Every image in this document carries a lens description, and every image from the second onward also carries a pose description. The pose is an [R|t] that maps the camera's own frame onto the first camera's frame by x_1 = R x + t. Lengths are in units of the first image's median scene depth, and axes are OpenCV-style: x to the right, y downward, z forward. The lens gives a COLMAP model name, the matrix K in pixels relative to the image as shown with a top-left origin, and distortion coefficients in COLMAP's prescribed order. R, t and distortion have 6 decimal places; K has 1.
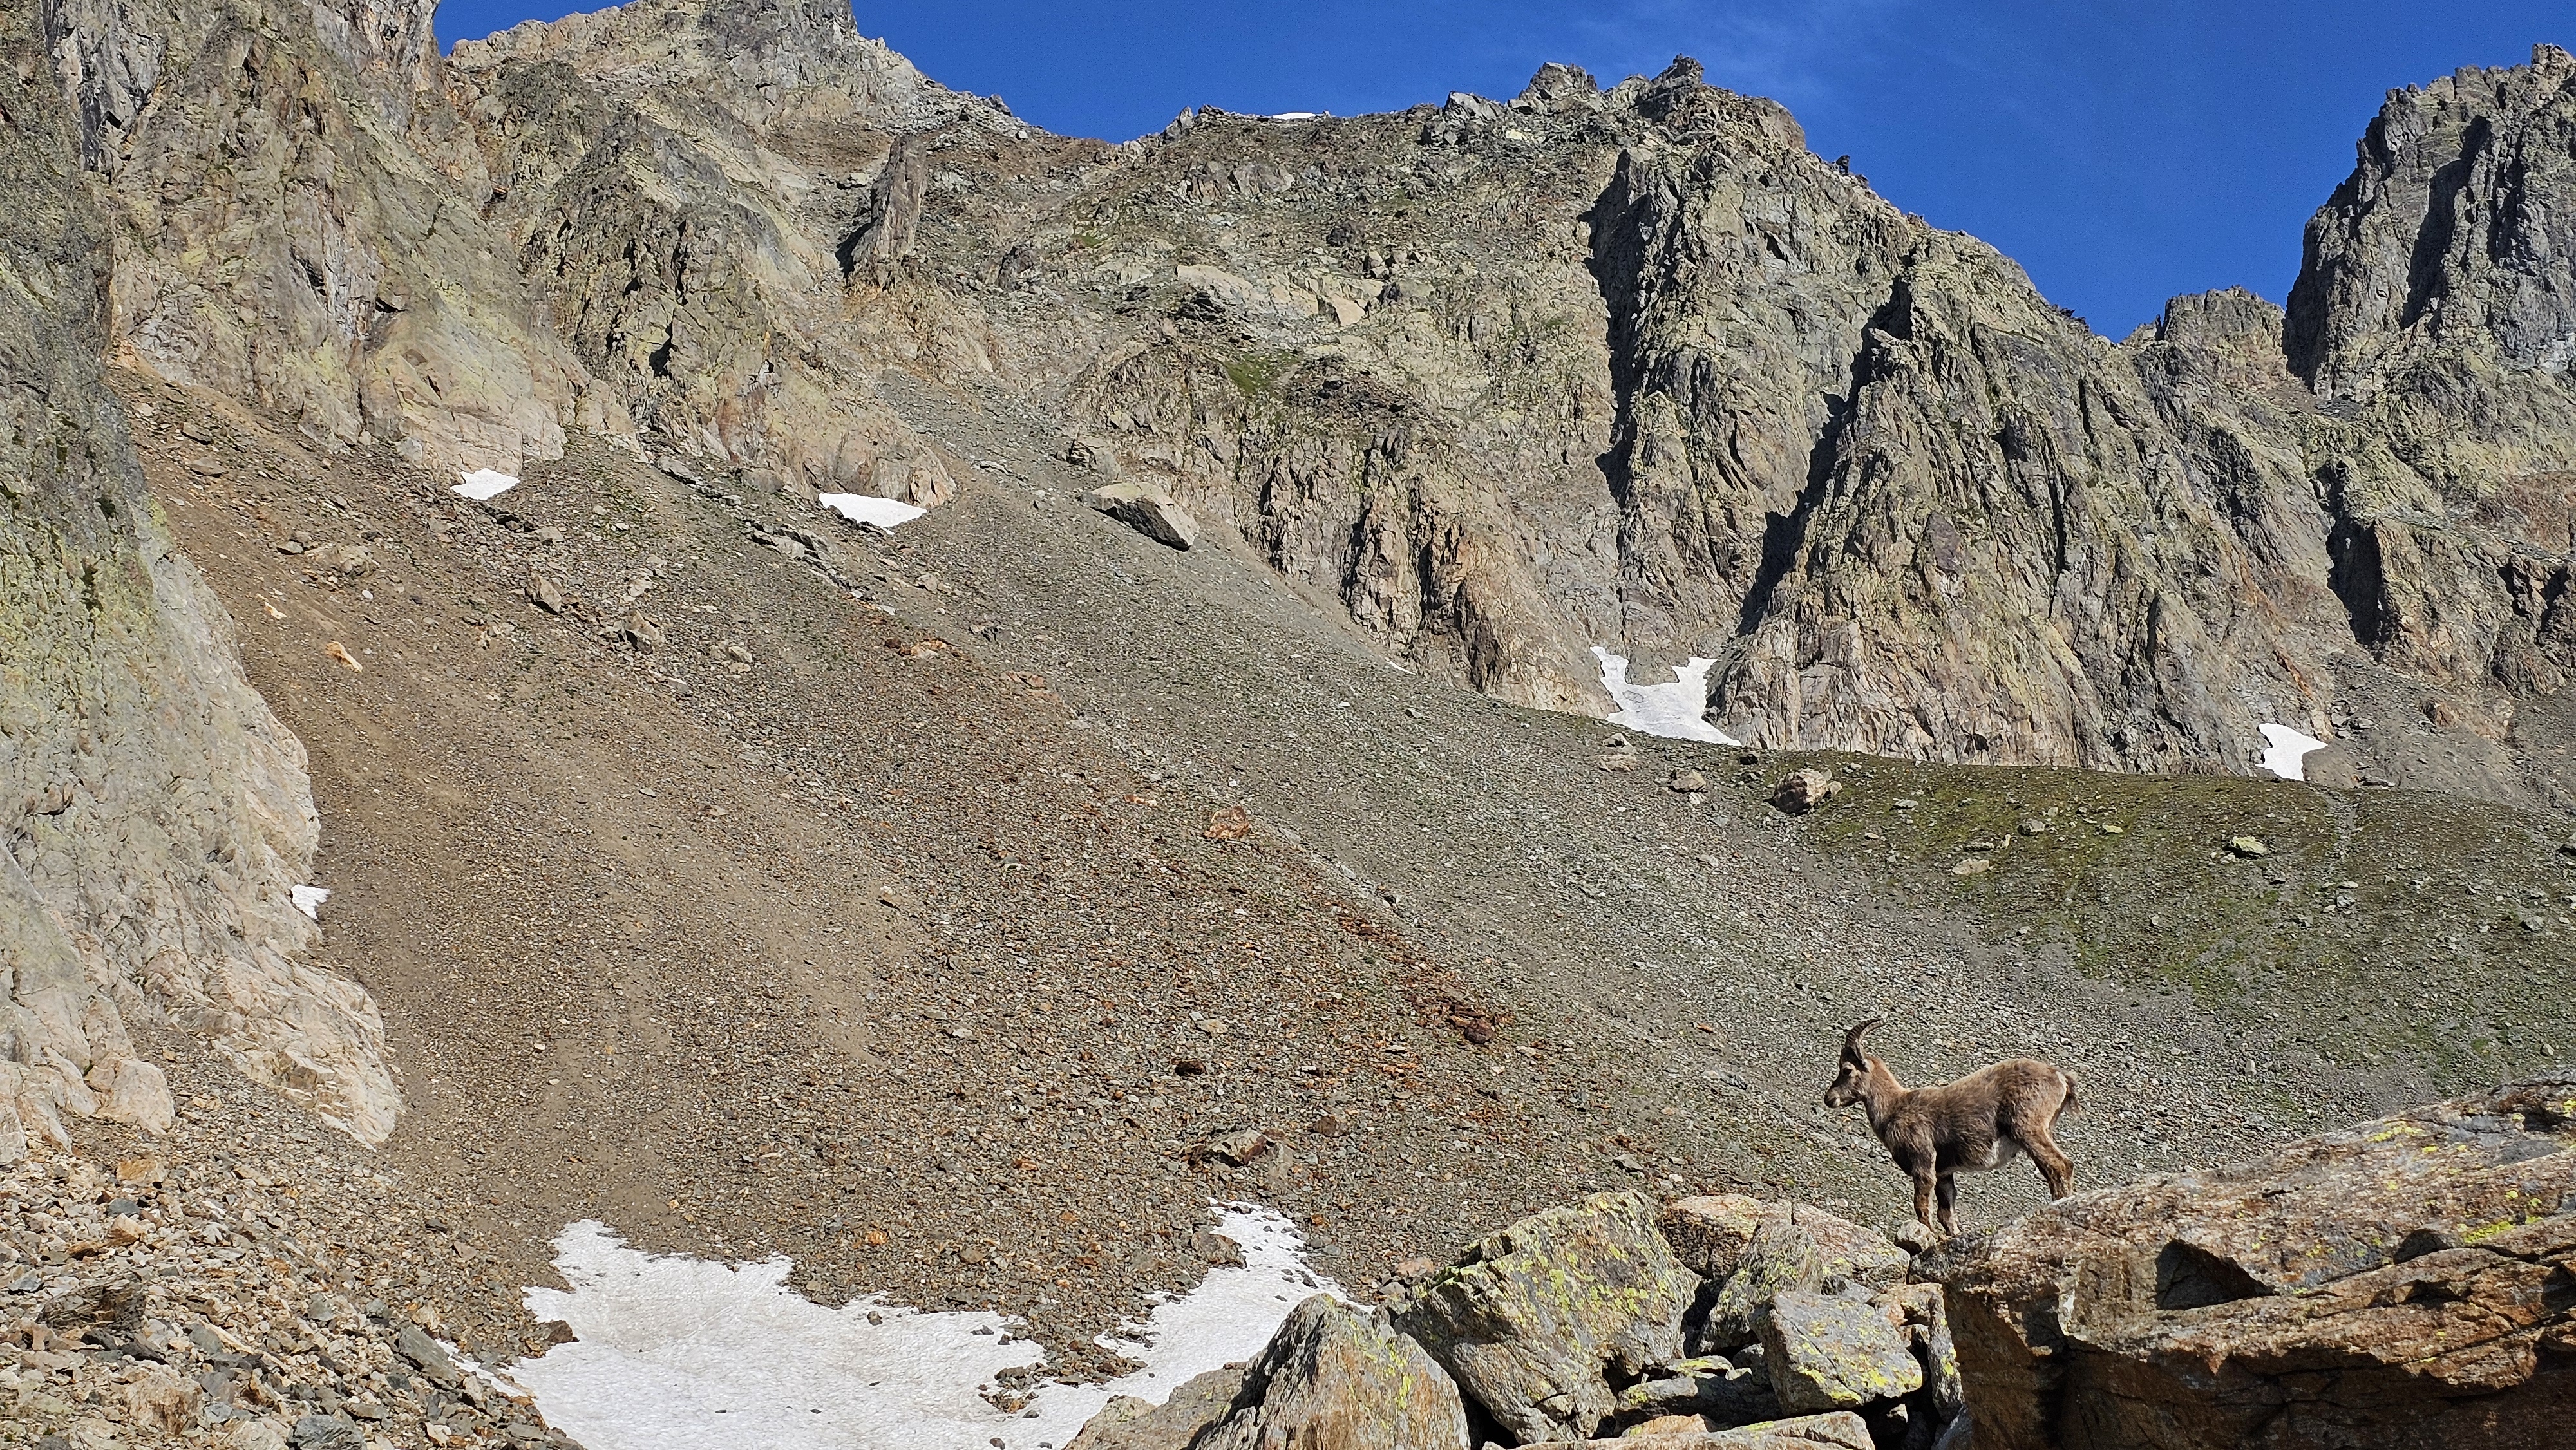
lens RADIAL K [[3382.1, 0, 1332.6], [0, 3382.1, 704.2], [0, 0, 1]] dist [0.207159, -0.745348]
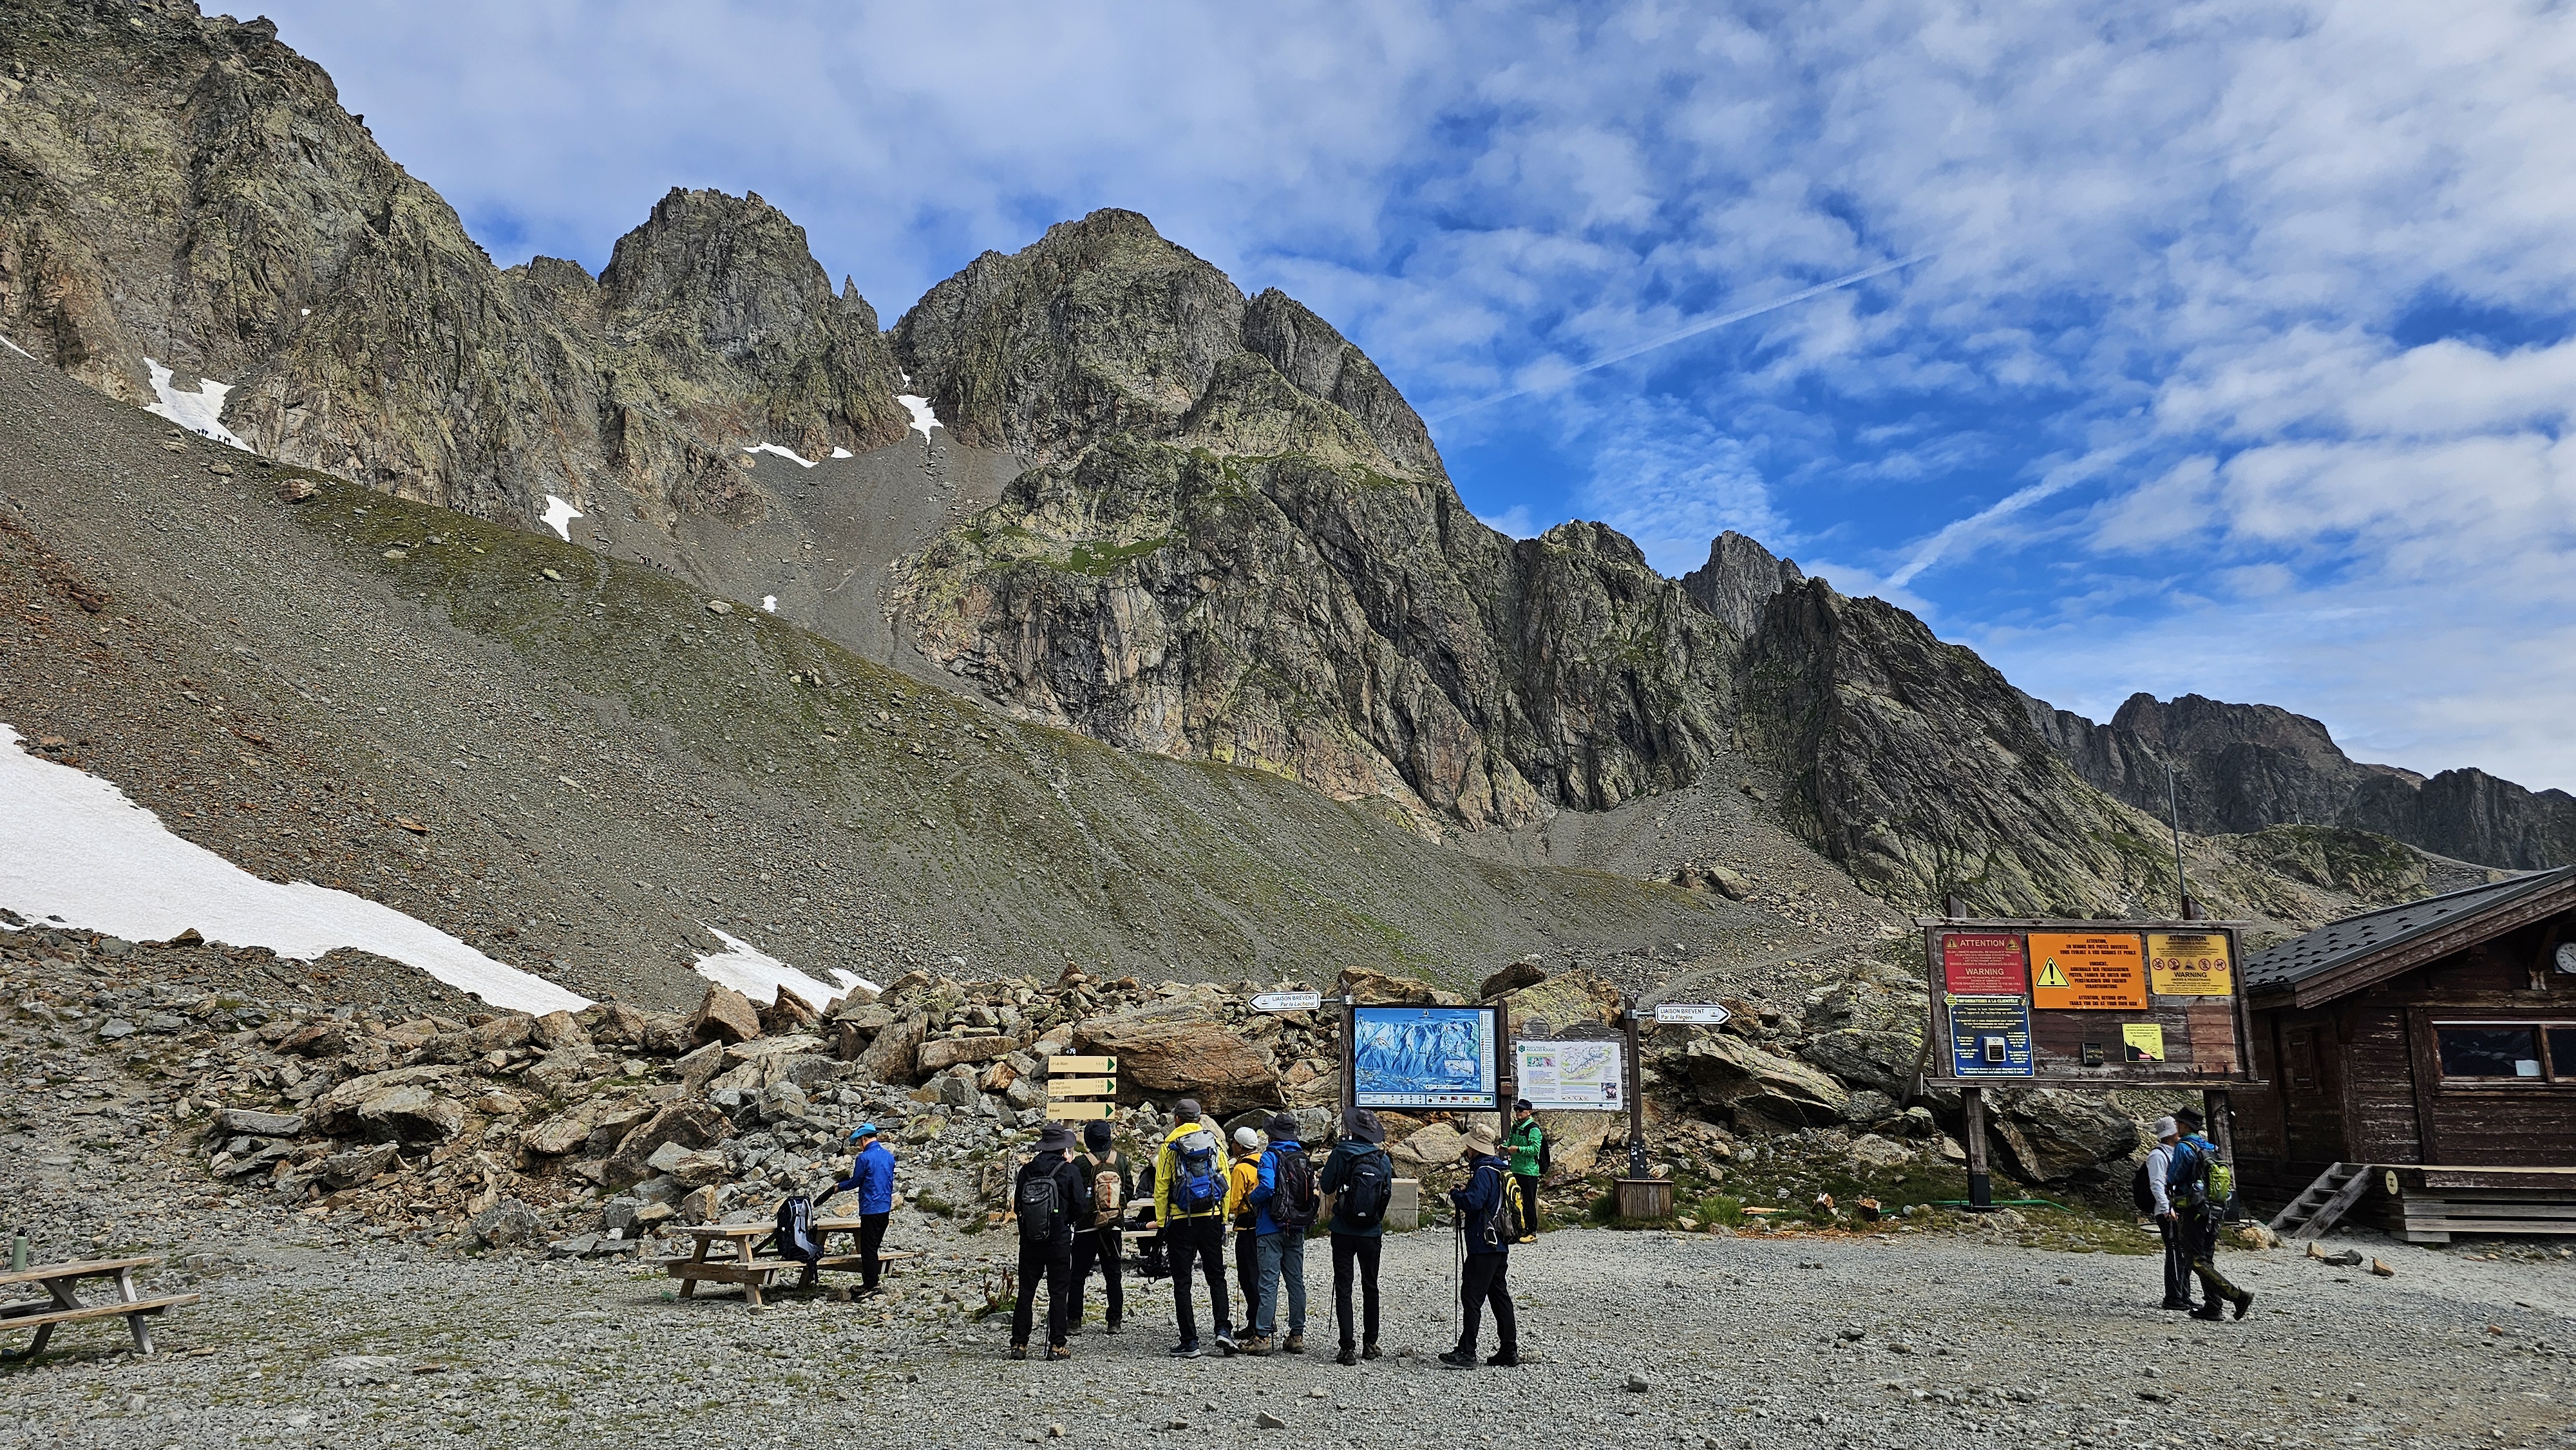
lens RADIAL K [[1693.0, 0, 1304.0], [0, 1693.0, 730.9], [0, 0, 1]] dist [0.092822, -0.091296]
pose [[0.741937, 0.142919, 0.655060, -0.042488], [-0.231287, 0.971601, 0.049980, -0.018047], [-0.629314, -0.188589, 0.753922, -0.042437]]
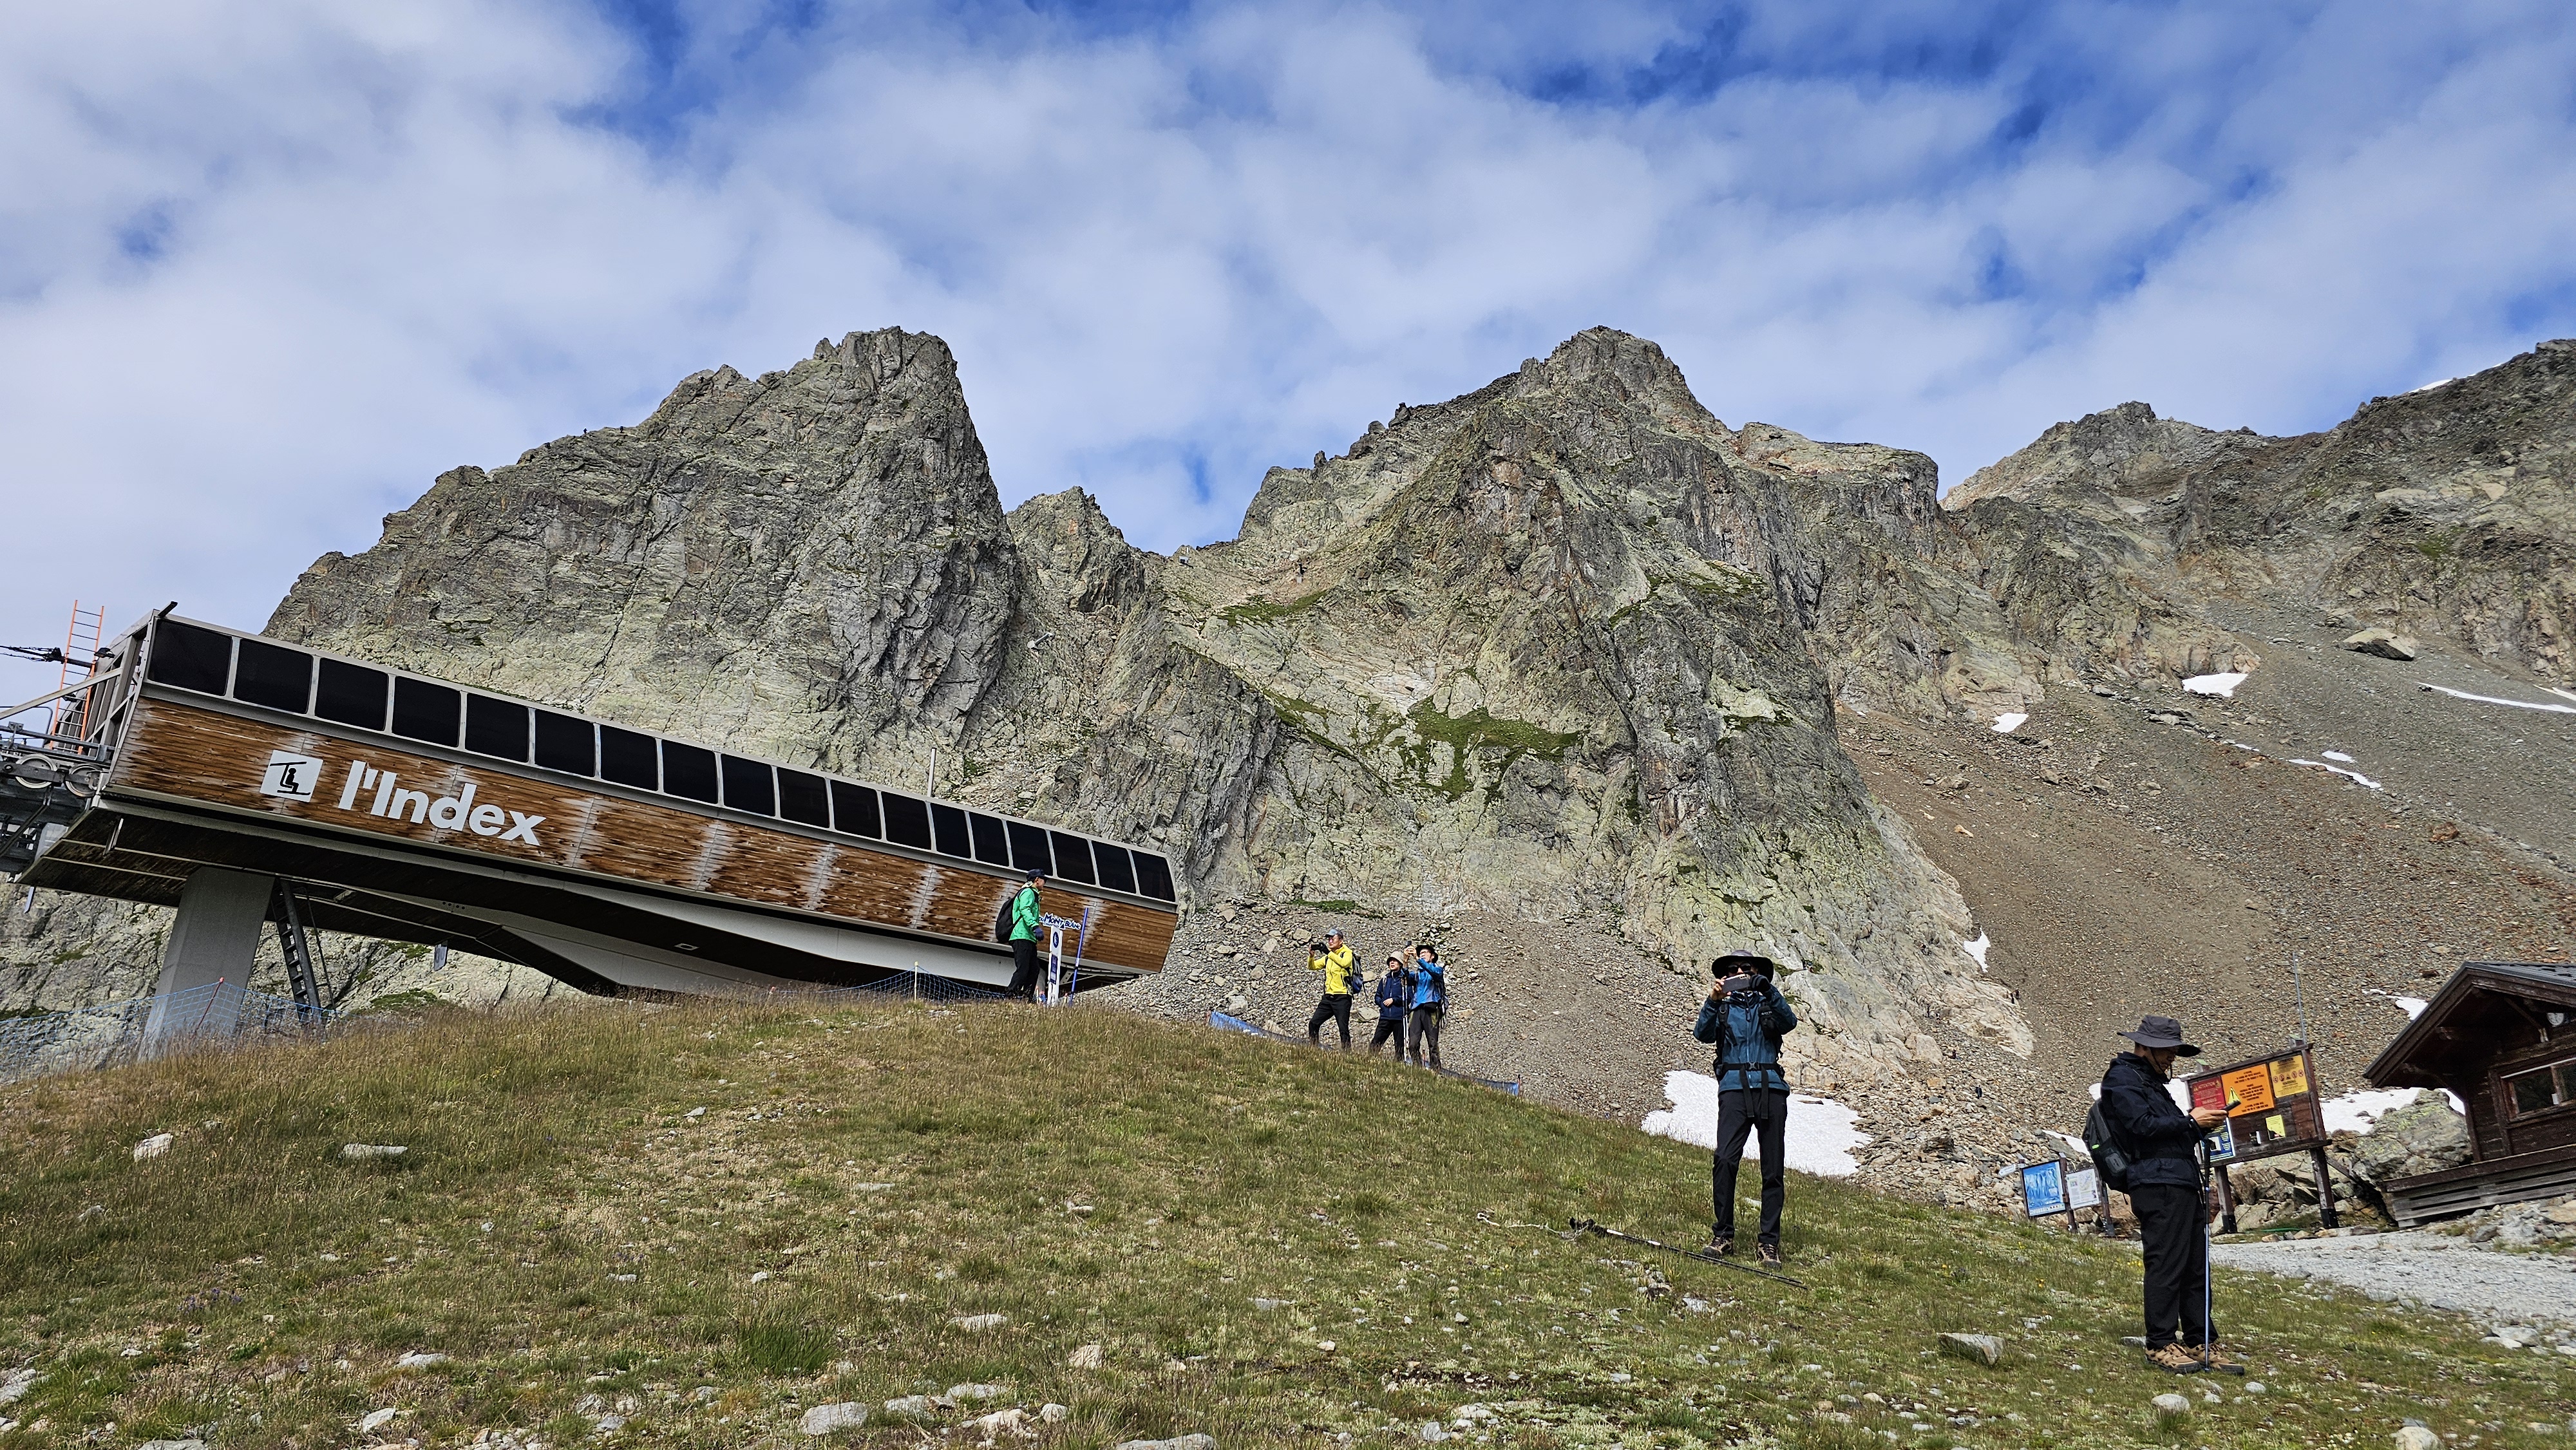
lens RADIAL K [[1739.5, 0, 1288.0], [0, 1739.5, 725.0], [0, 0, 1]] dist [0.043769, -0.047062]
pose [[0.778449, -0.211224, -0.591101, 0.047319], [0.187616, 0.976930, -0.102016, -0.035394], [0.599013, -0.031486, 0.800120, -0.146745]]
